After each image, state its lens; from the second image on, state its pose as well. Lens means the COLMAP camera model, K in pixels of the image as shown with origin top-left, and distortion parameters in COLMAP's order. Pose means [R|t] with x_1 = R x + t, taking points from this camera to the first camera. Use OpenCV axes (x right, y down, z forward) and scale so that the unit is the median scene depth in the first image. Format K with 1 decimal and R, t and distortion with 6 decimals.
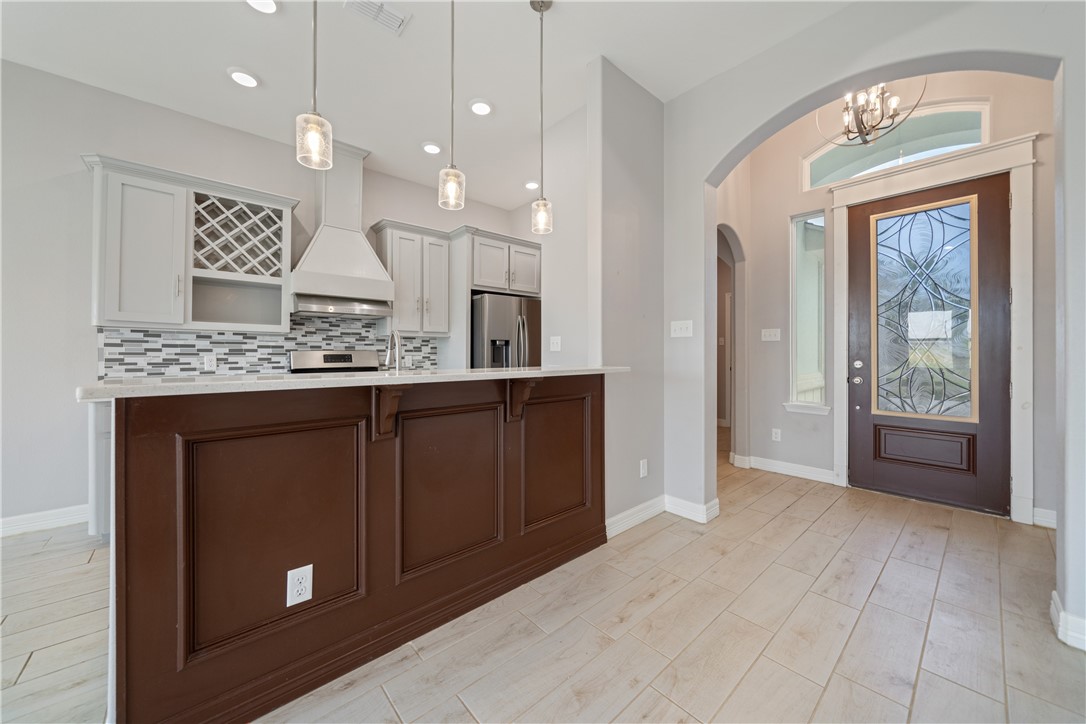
lens RADIAL K [[391.1, 0, 538.3], [0, 391.1, 352.9], [0, 0, 1]] dist [-0.000148, 0.000005]
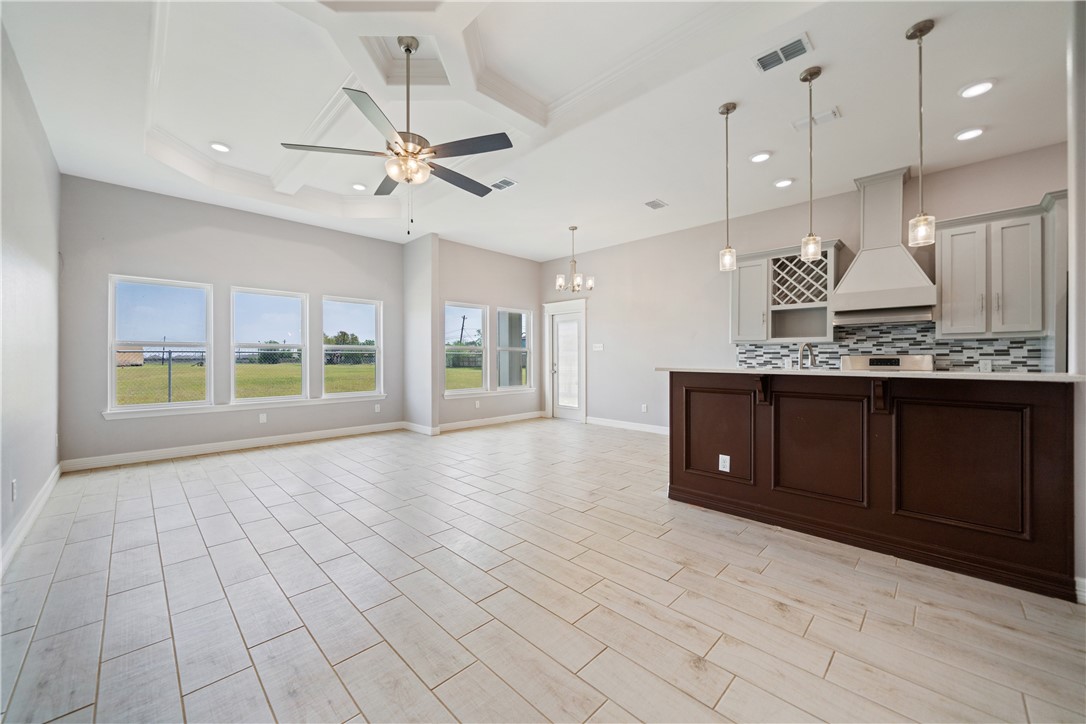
lens RADIAL K [[391.1, 0, 546.4], [0, 391.1, 359.0], [0, 0, 1]] dist [-0.000148, 0.000005]
pose [[0.084596, 0.002432, -0.996412, 0.597743], [0.001499, 0.999996, 0.002568, 0.001182], [0.996414, -0.001711, 0.084592, -0.071031]]
